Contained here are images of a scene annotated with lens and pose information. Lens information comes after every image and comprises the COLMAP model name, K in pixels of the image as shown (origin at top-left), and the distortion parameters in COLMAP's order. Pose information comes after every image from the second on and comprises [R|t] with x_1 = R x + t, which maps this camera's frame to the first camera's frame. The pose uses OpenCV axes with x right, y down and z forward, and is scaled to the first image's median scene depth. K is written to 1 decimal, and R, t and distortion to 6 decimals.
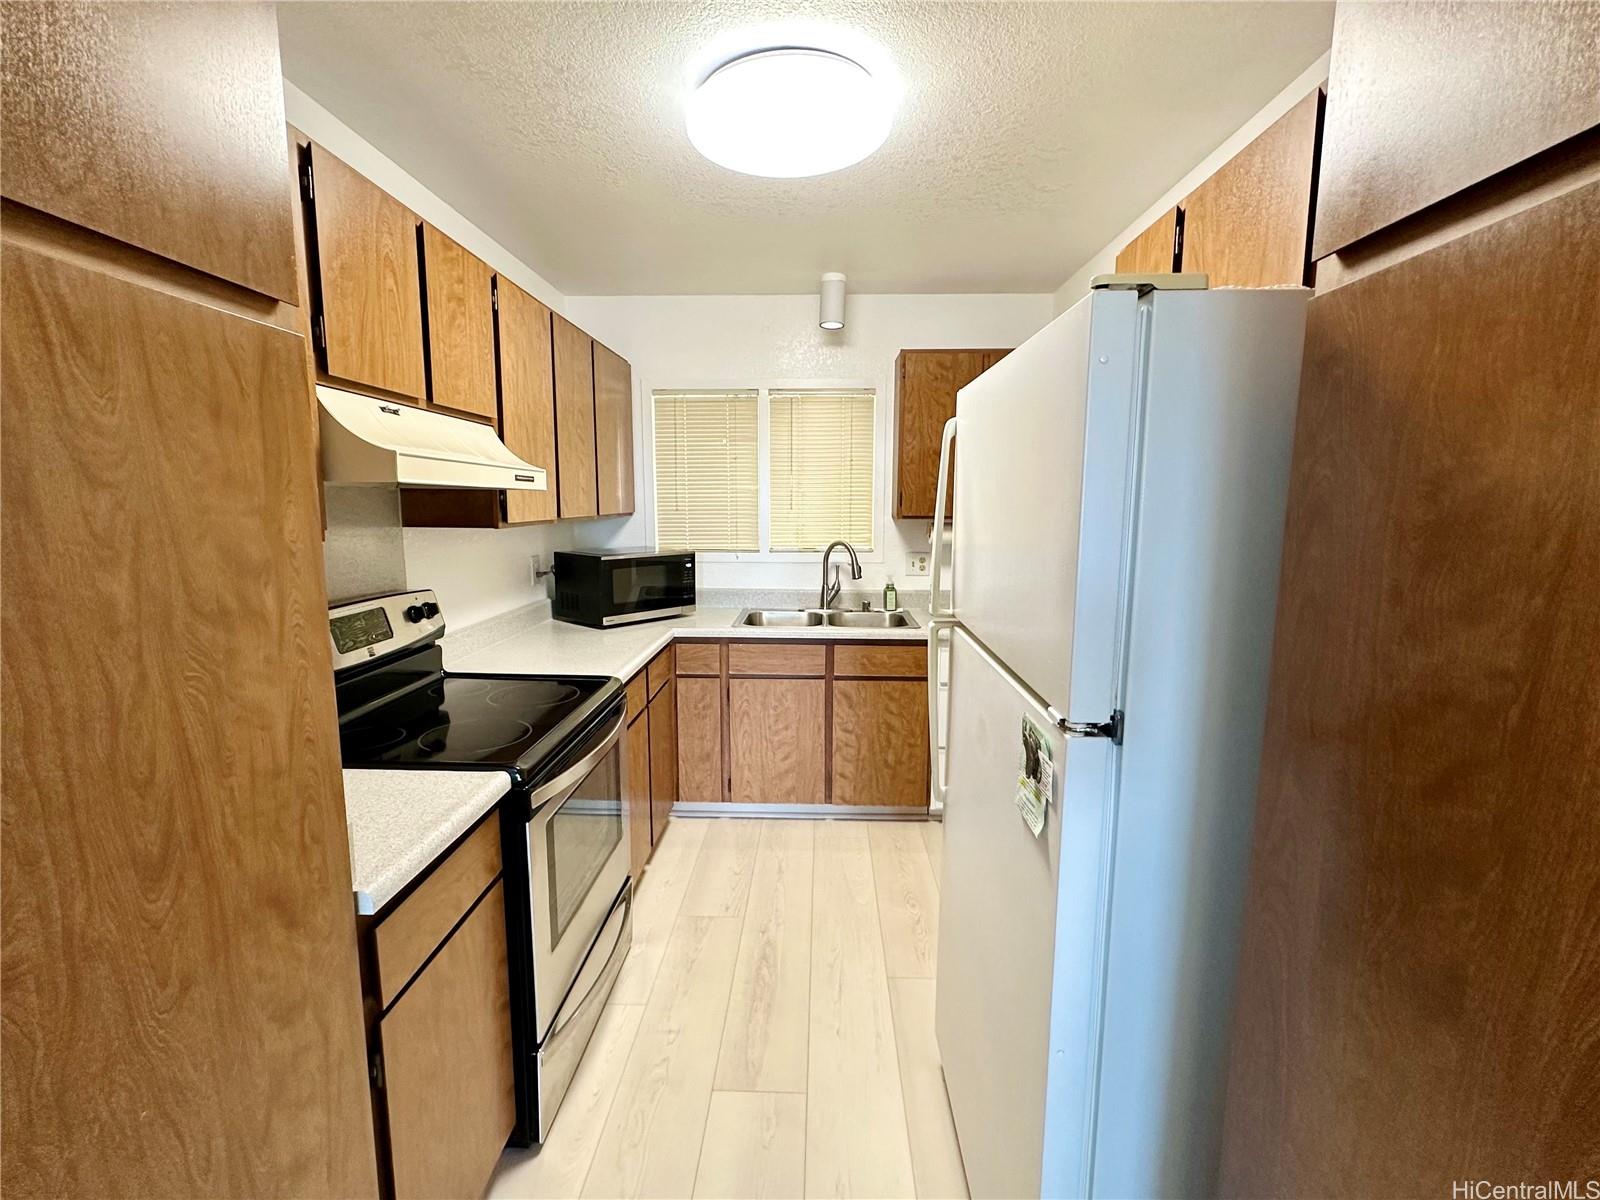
lens RADIAL K [[717.3, 0, 796.8], [0, 717.3, 599.7], [0, 0, 1]] dist [-0.000973, -0.000008]
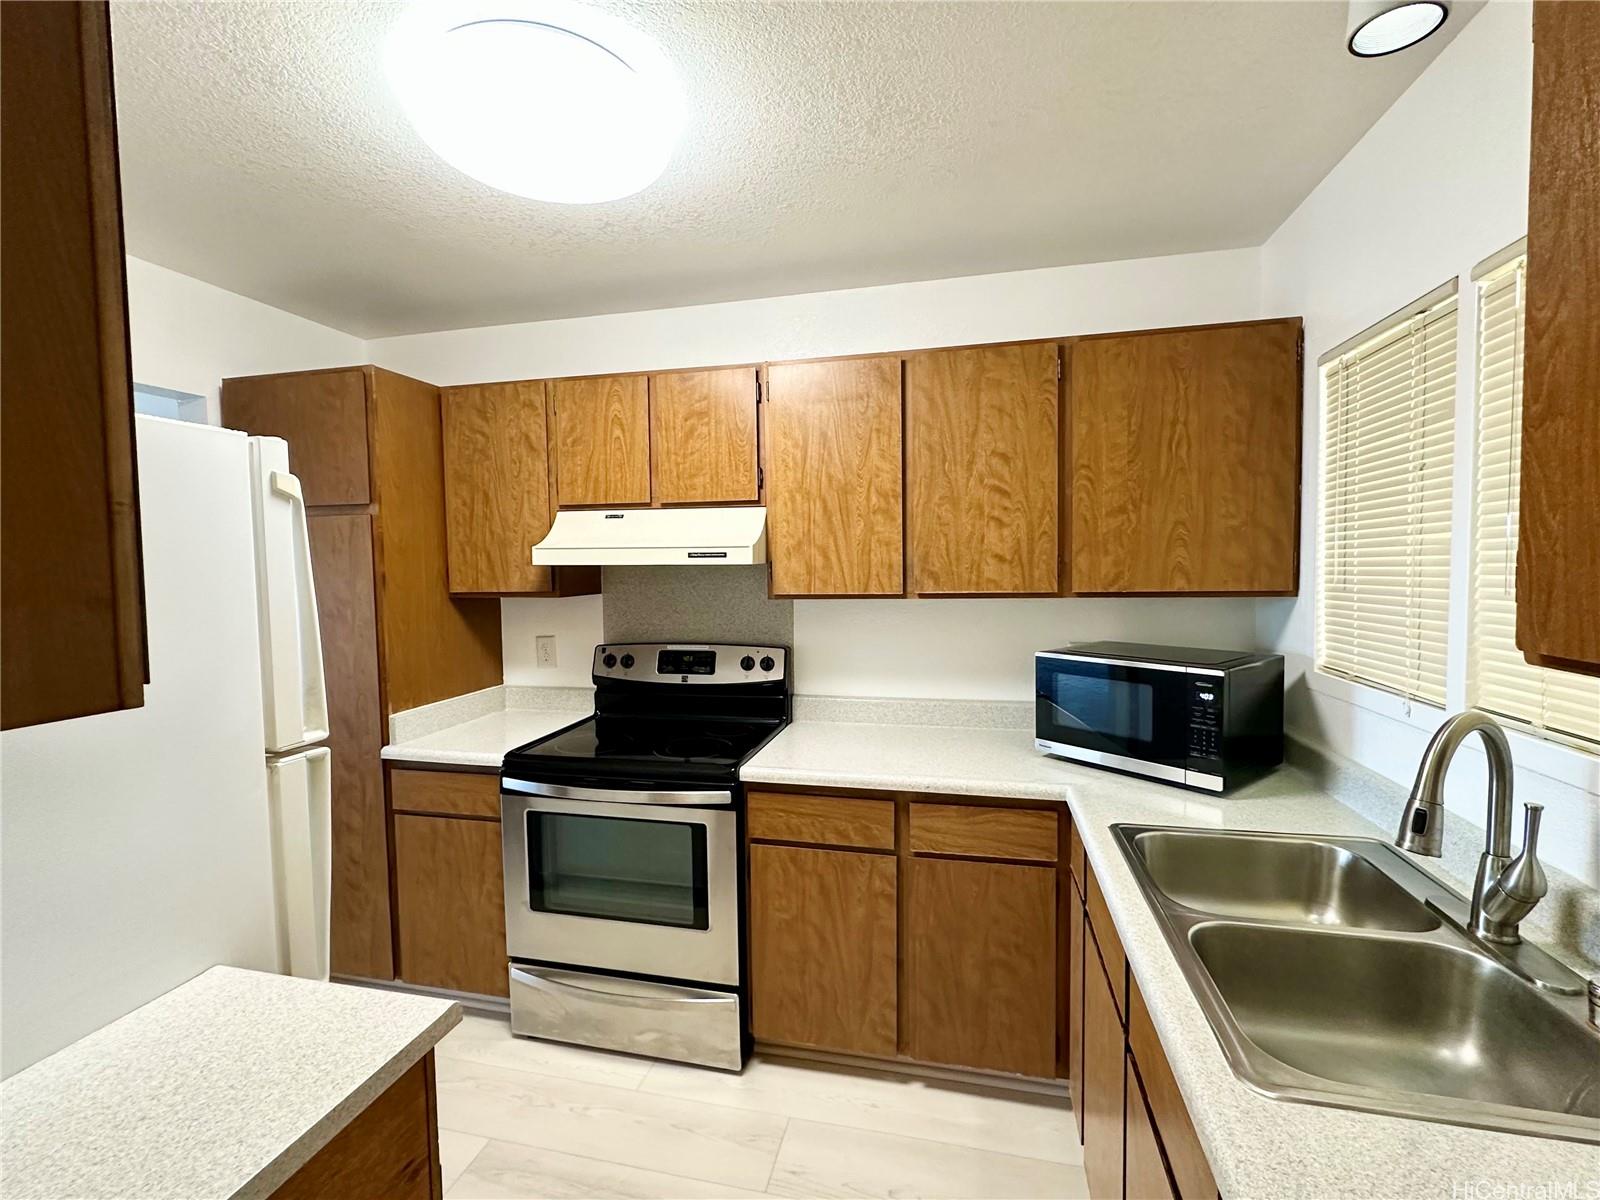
lens RADIAL K [[717.3, 0, 798.2], [0, 717.3, 600.3], [0, 0, 1]] dist [-0.000973, -0.000008]
pose [[-0.200141, 0.049753, -0.978503, 0.861884], [-0.123193, 0.989506, 0.075510, -0.251575], [0.971991, 0.135658, -0.191912, 1.706402]]
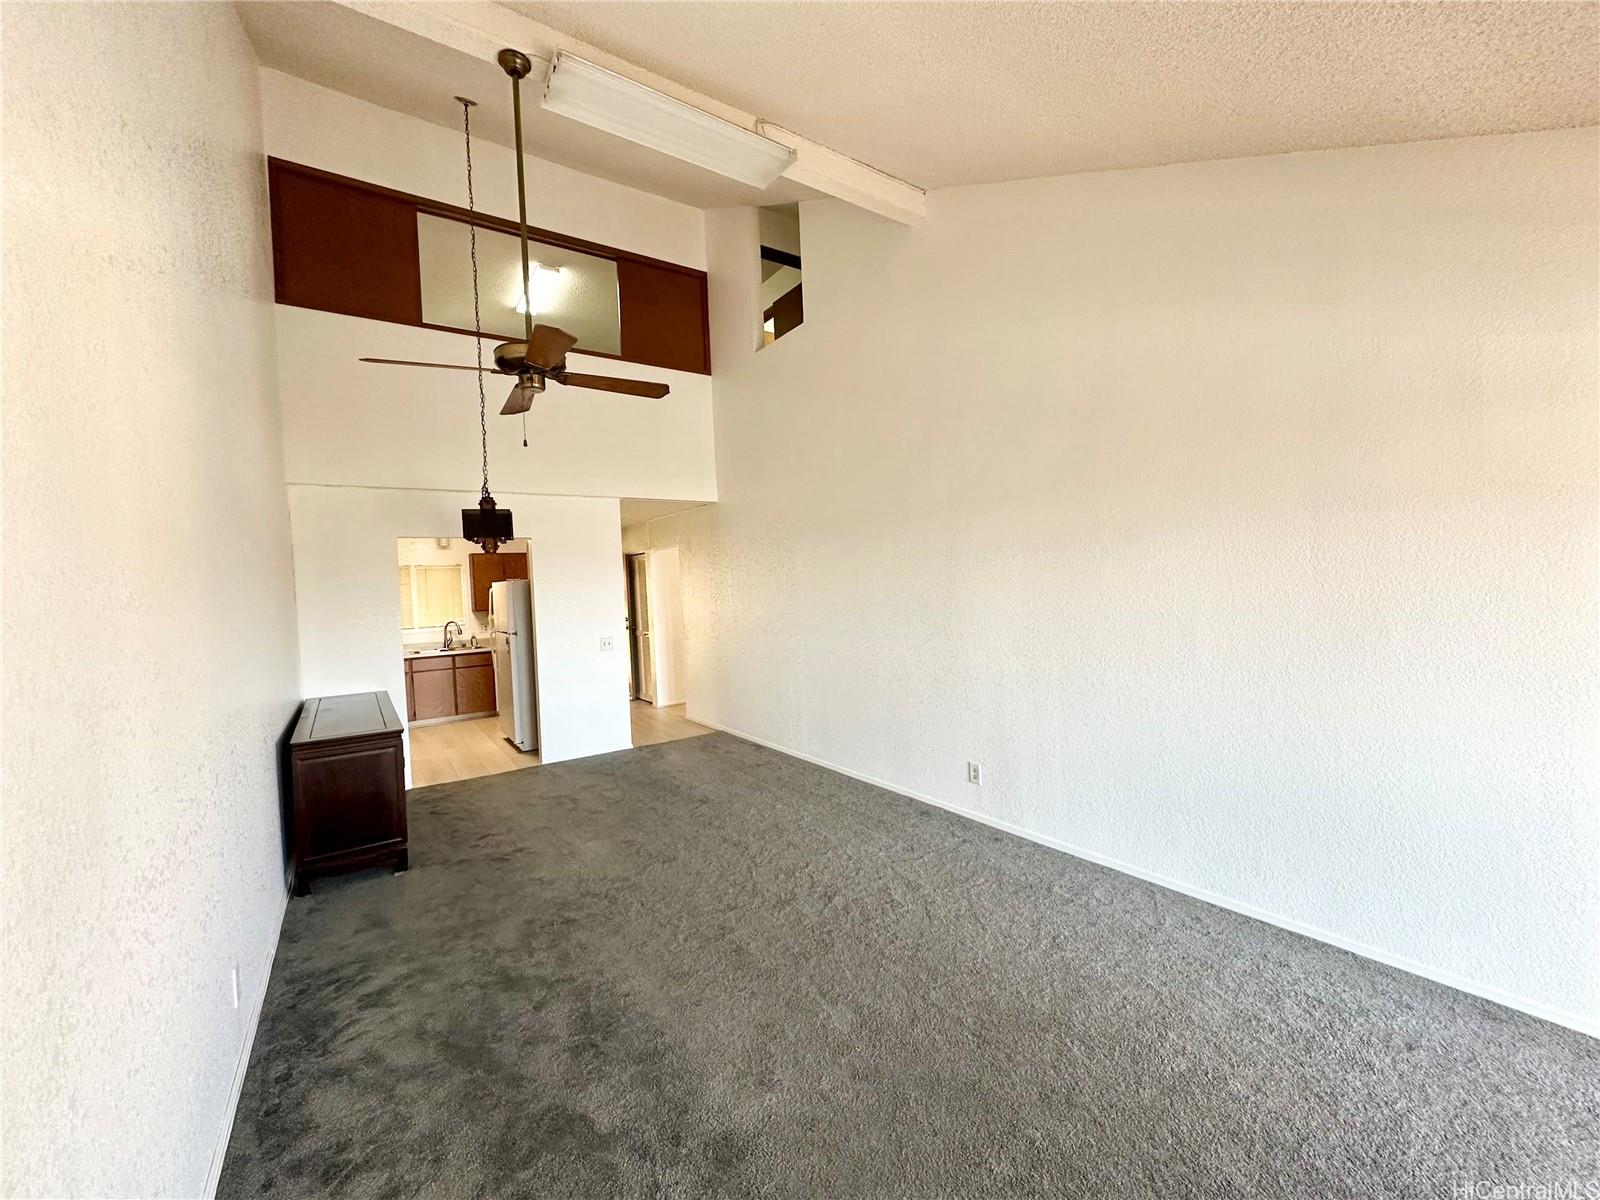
lens RADIAL K [[638.6, 0, 806.0], [0, 638.6, 601.4], [0, 0, 1]] dist [-0.001889, -0.000258]
pose [[0.795869, -0.053791, 0.603074, -0.329833], [0.130646, 0.987838, -0.084302, 0.224772], [-0.591205, 0.145883, 0.793218, -1.741803]]
